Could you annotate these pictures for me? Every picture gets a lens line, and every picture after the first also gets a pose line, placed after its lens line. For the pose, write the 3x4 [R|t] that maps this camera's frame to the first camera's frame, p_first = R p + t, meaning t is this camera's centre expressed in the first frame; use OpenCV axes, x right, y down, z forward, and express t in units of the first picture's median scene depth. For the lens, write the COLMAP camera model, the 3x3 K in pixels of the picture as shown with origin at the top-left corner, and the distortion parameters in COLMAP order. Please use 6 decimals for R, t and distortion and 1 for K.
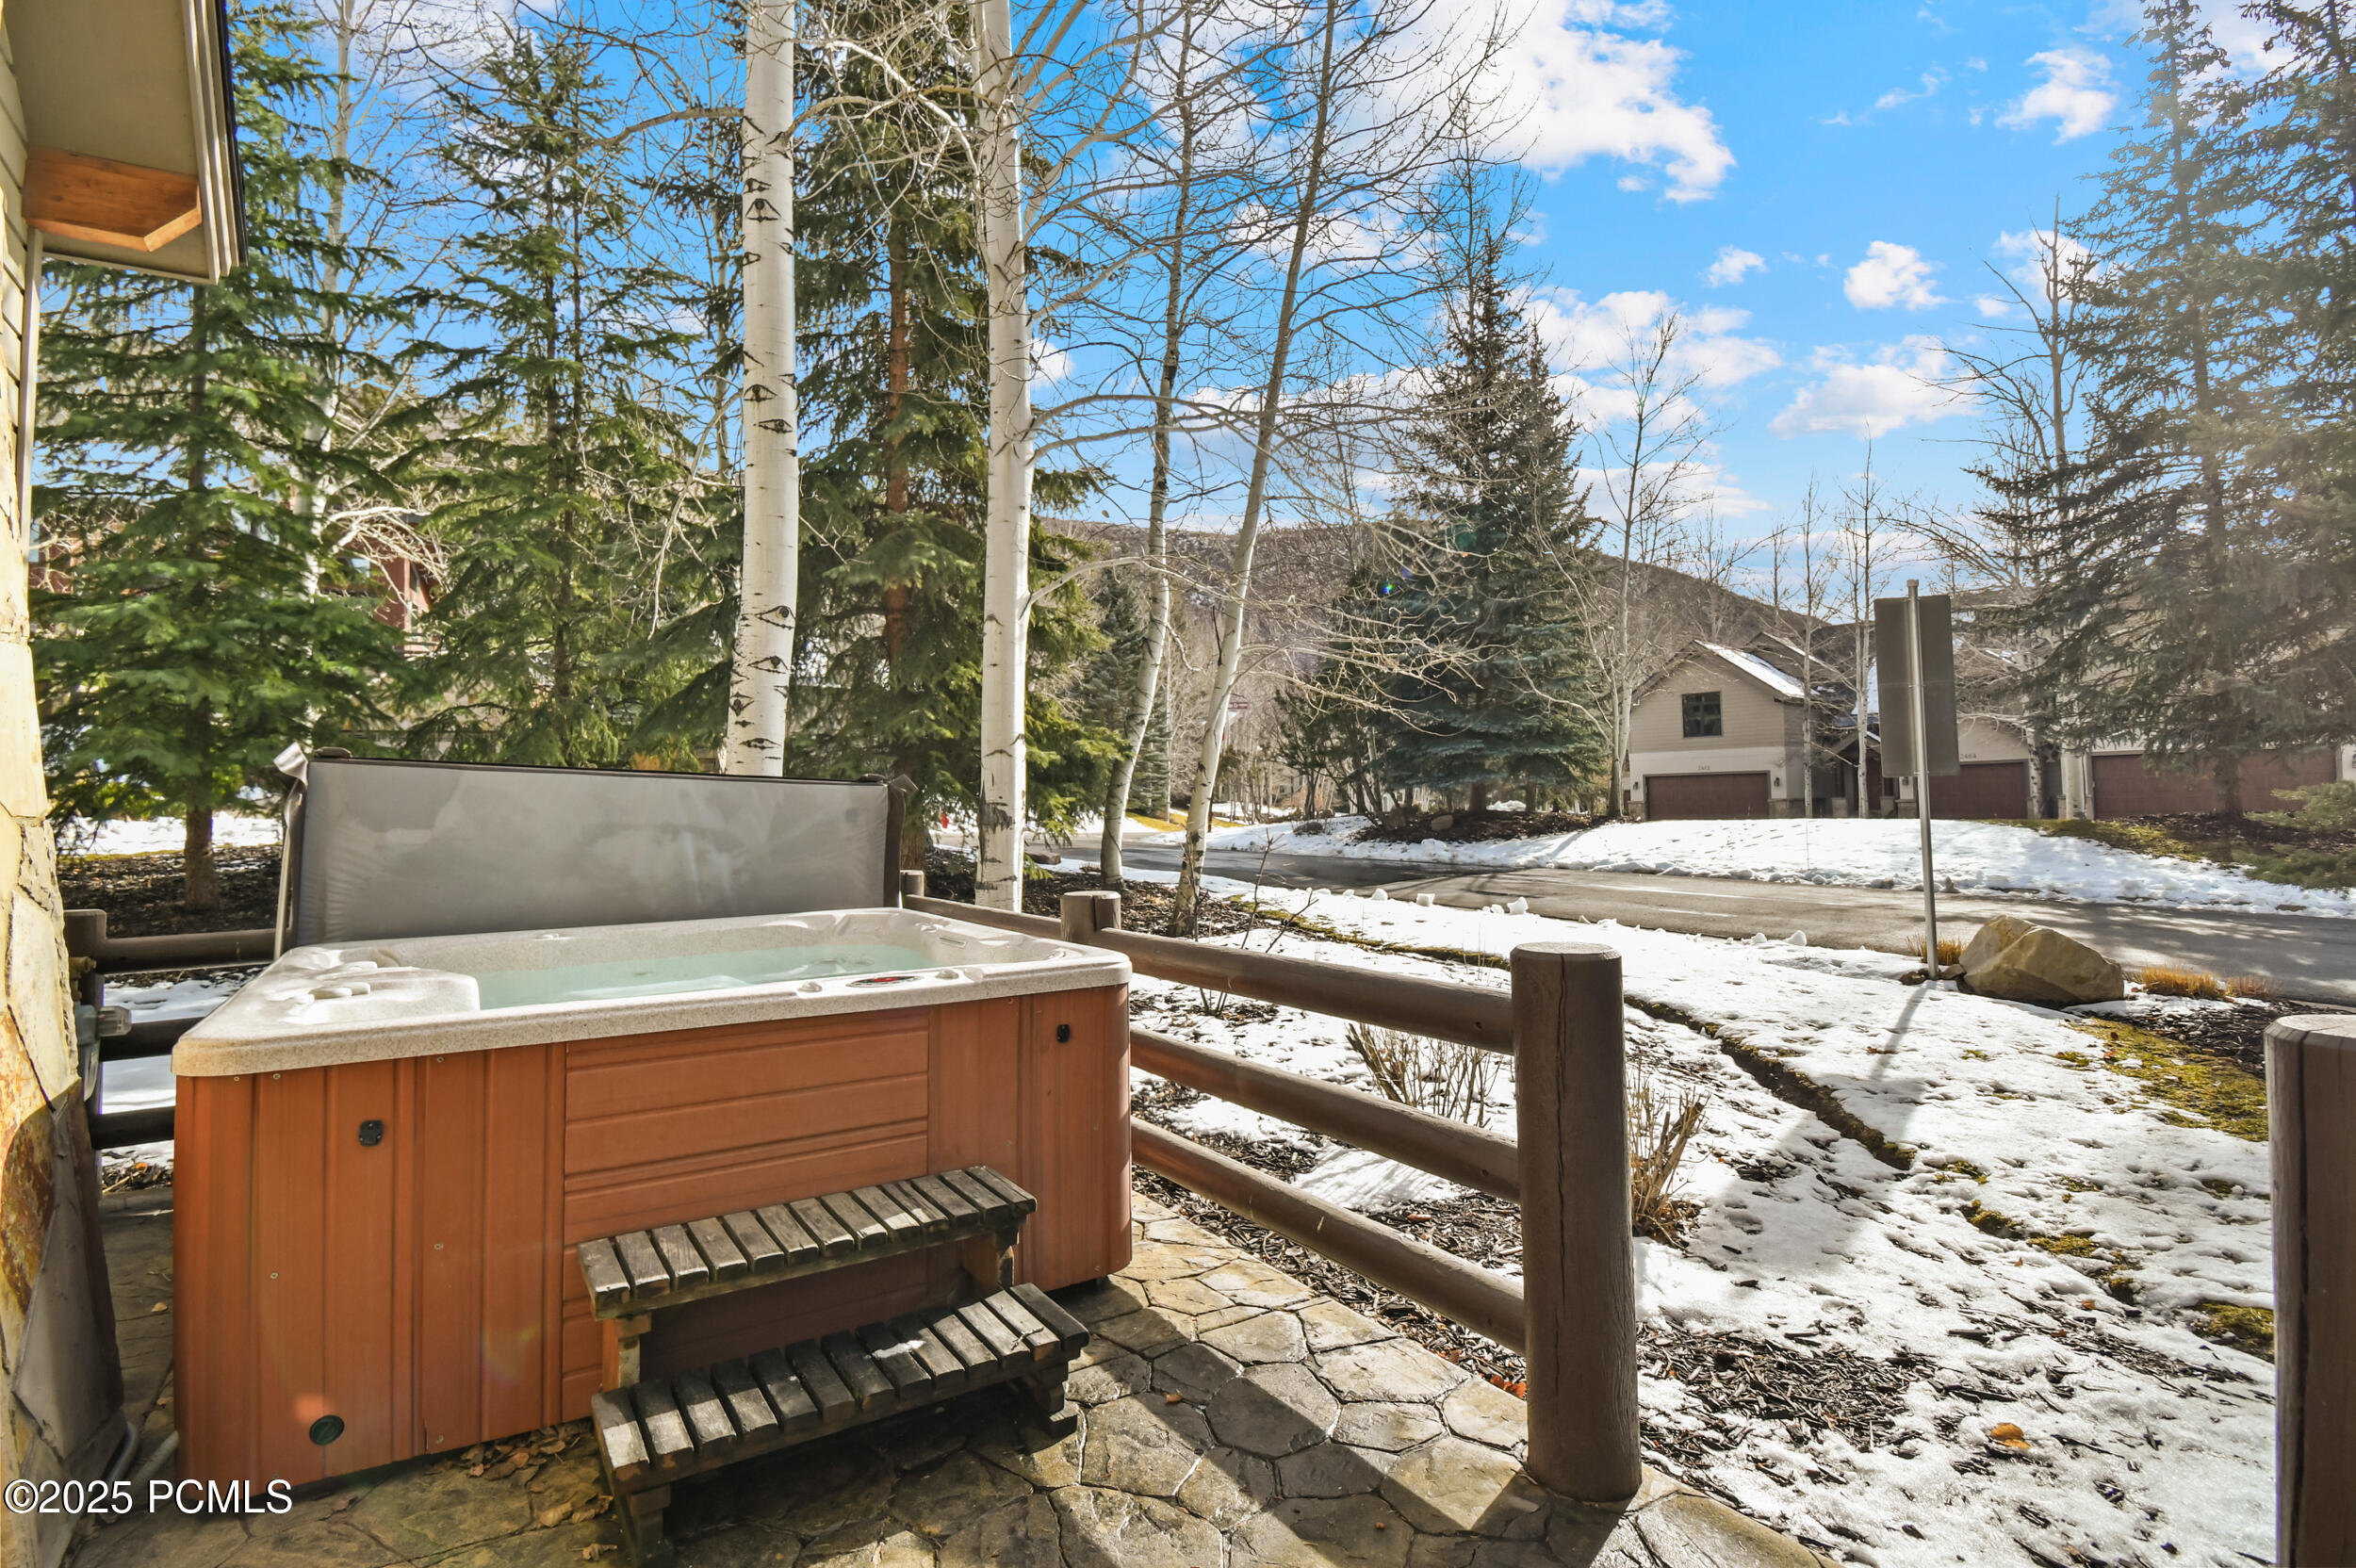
lens RADIAL K [[1121.5, 0, 1179.9], [0, 1121.5, 780.3], [0, 0, 1]] dist [-0.009722, -0.003247]
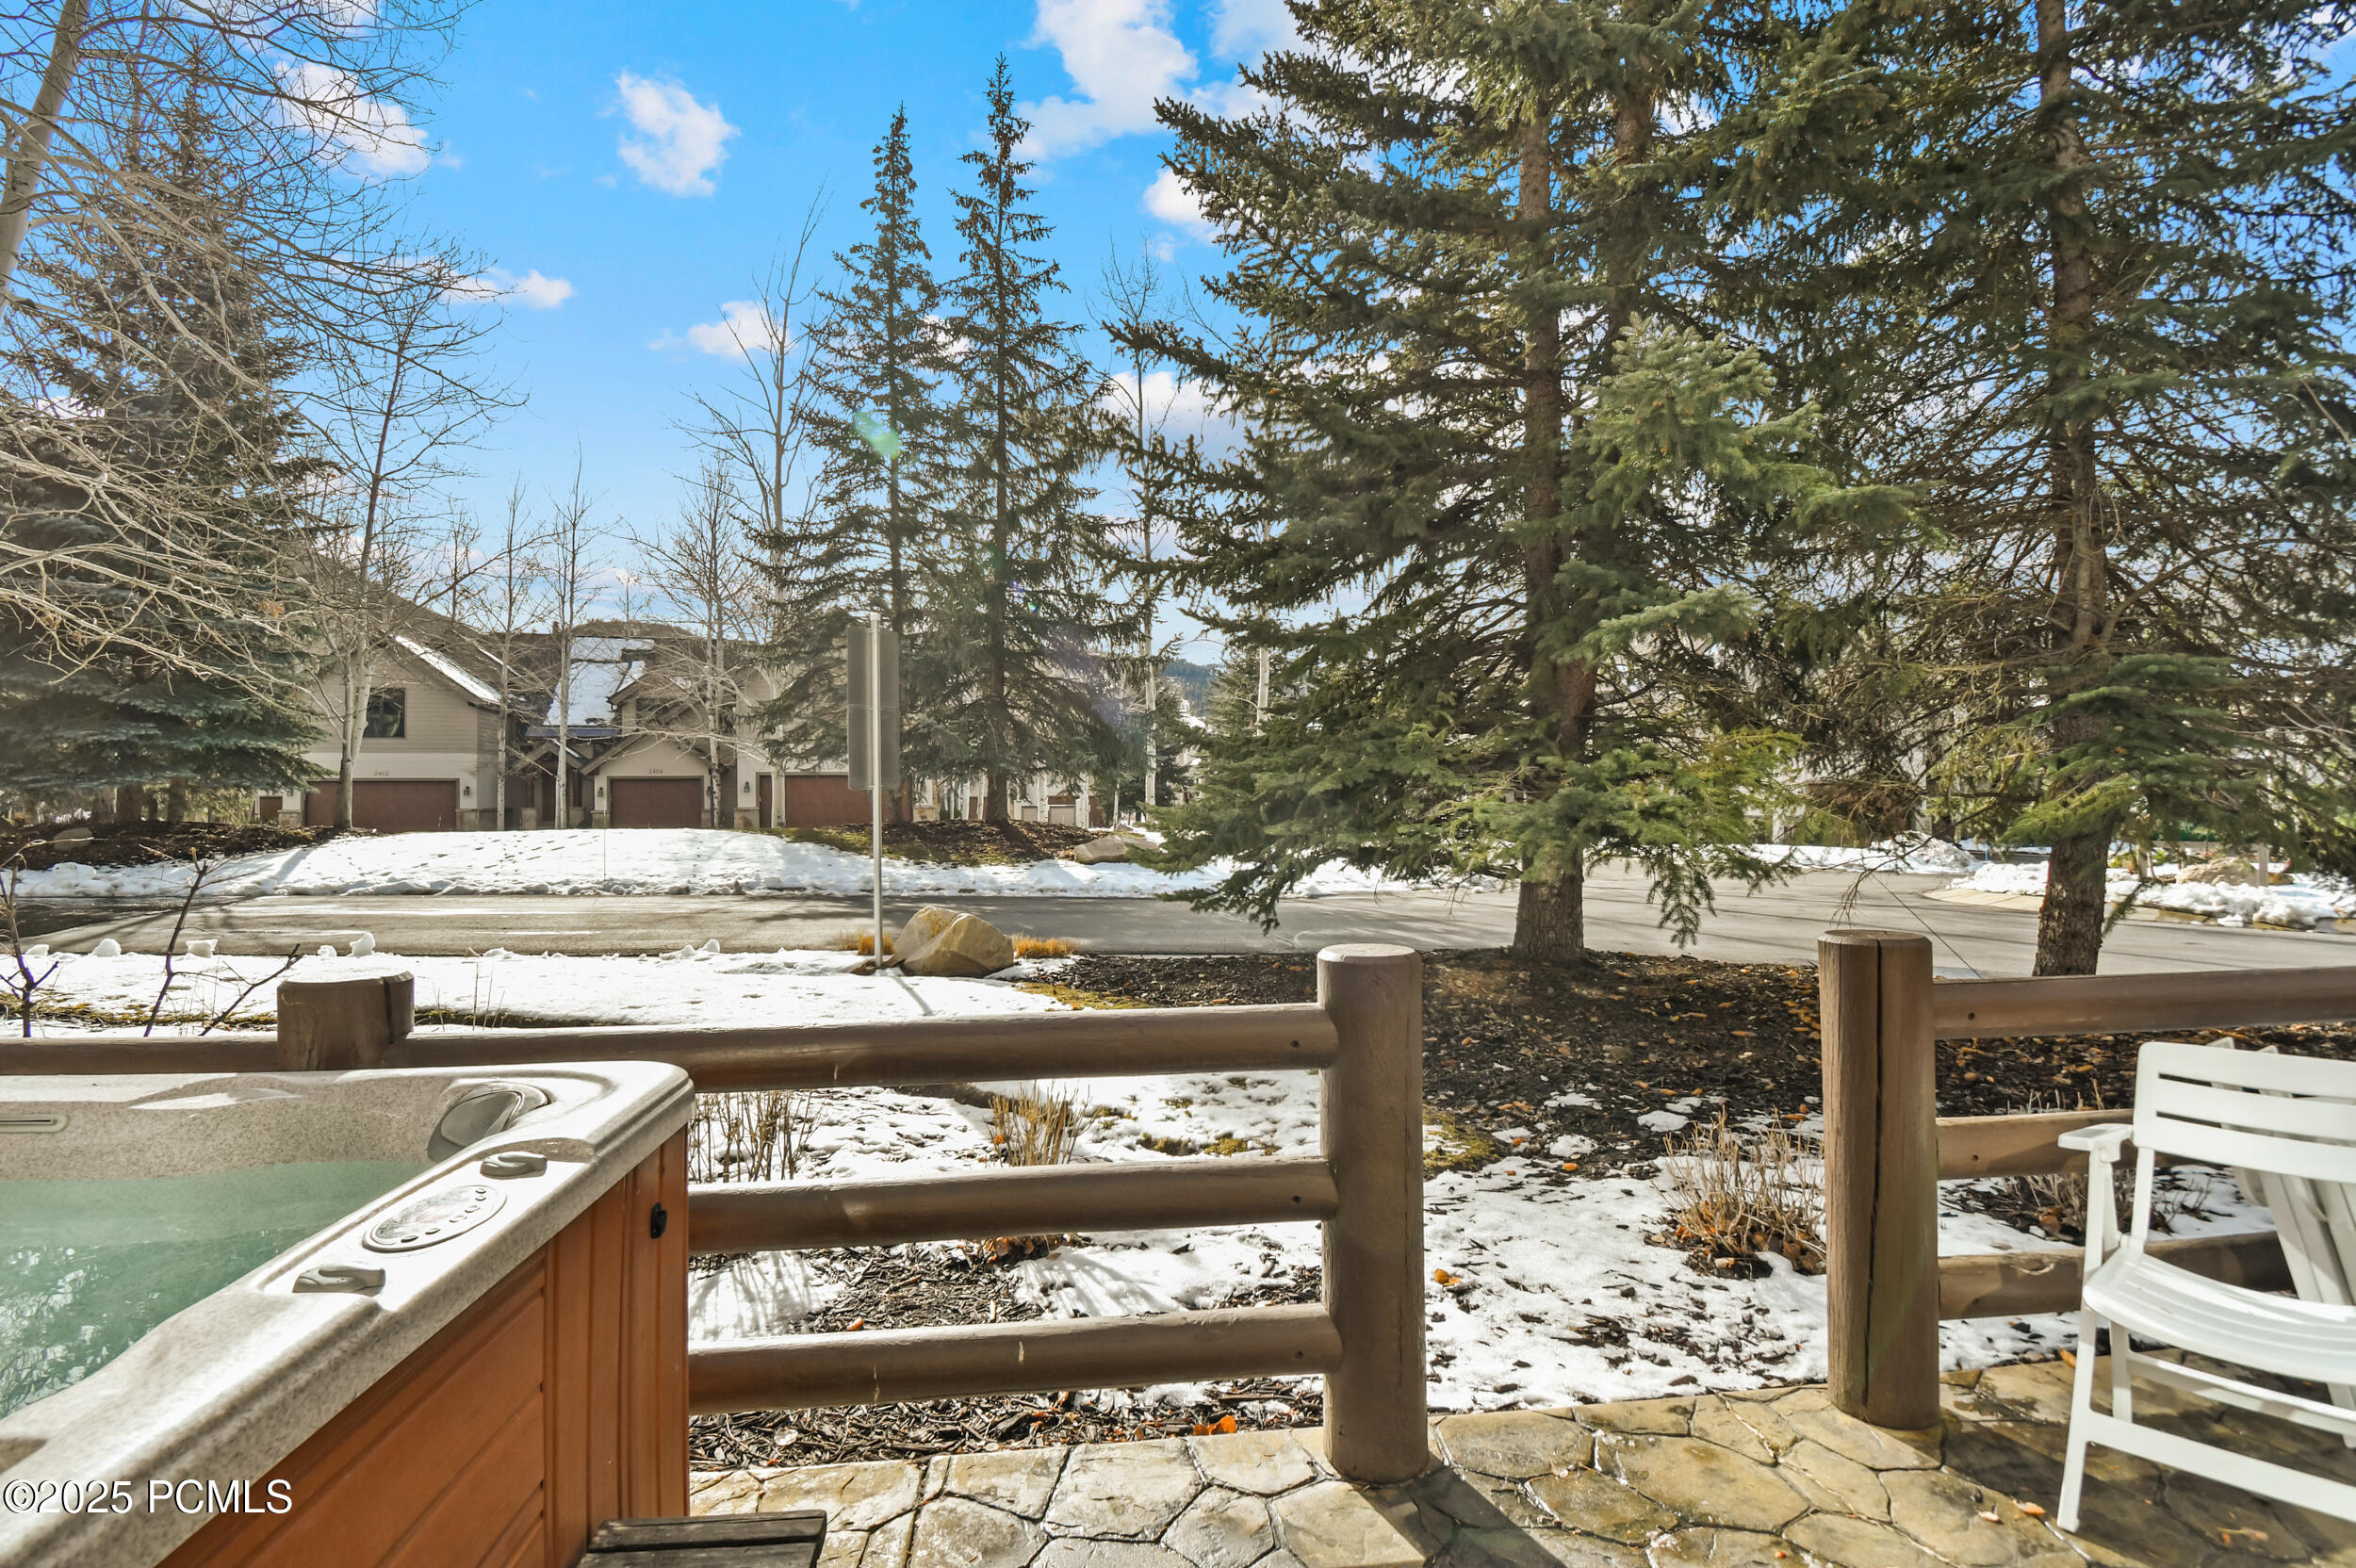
lens RADIAL K [[1121.5, 0, 1179.3], [0, 1121.5, 805.8], [0, 0, 1]] dist [-0.009722, -0.003247]
pose [[0.451134, 0.010107, 0.892399, -0.094286], [-0.021335, 0.999772, -0.000537, 0.003823], [-0.892201, -0.018797, 0.451247, 0.104073]]
